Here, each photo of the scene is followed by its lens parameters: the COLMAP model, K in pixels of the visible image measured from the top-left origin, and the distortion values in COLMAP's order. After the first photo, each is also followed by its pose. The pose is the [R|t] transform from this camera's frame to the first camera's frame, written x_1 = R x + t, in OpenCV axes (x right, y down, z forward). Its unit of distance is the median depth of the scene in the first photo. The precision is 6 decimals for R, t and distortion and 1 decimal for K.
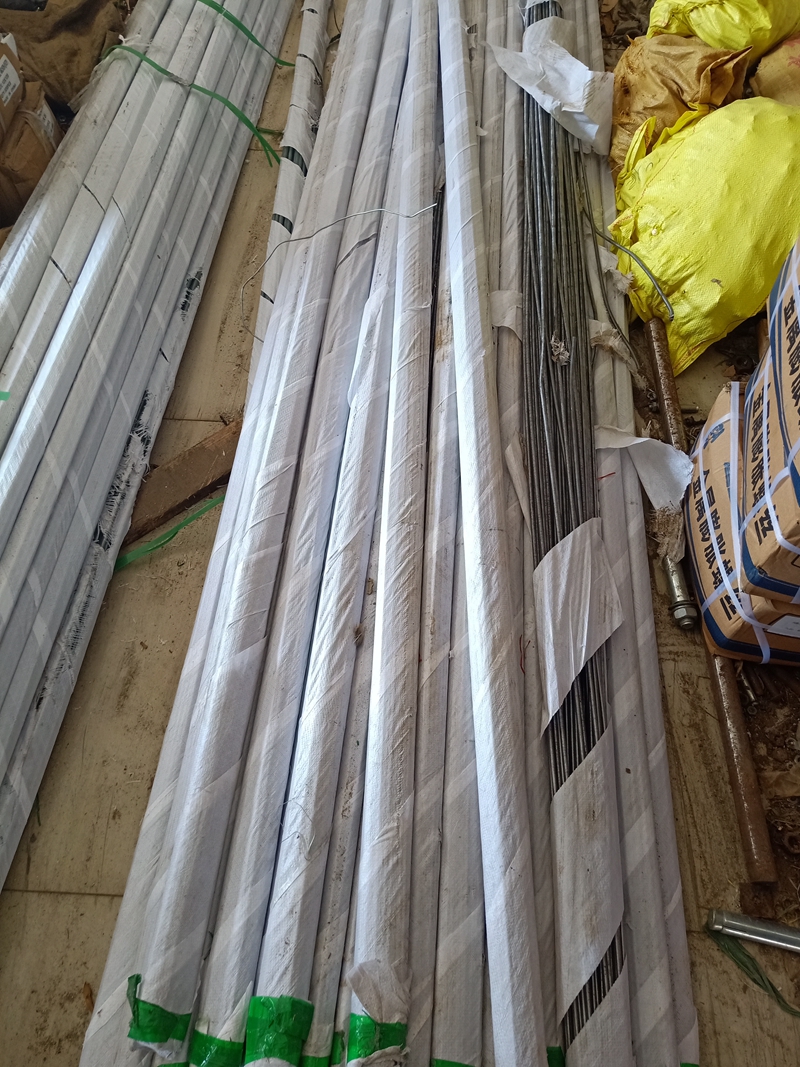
lens RADIAL K [[795.8, 0, 401.5], [0, 795.8, 531.4], [0, 0, 1]] dist [0.041042, -0.026725]
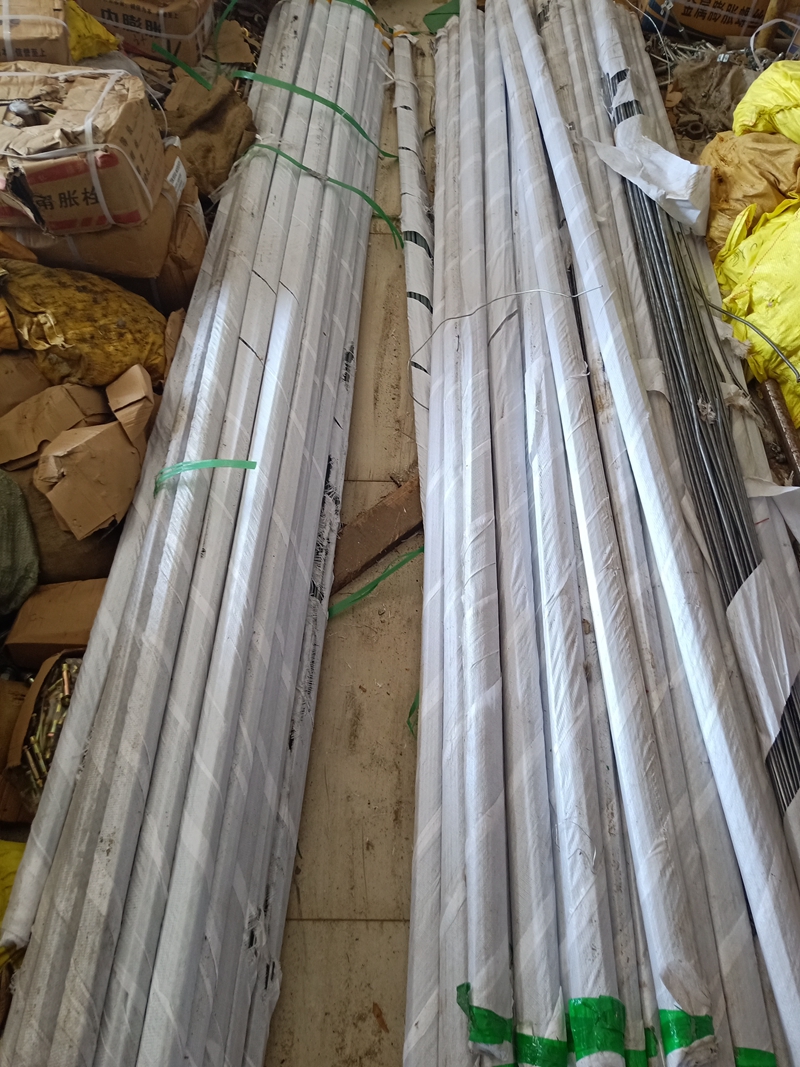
lens RADIAL K [[795.8, 0, 399.1], [0, 795.8, 530.4], [0, 0, 1]] dist [0.041042, -0.026725]
pose [[0.998516, -0.027899, 0.046780, -0.303281], [0.030780, 0.997600, -0.062029, -0.003415], [-0.044937, 0.063377, 0.996977, -0.091898]]
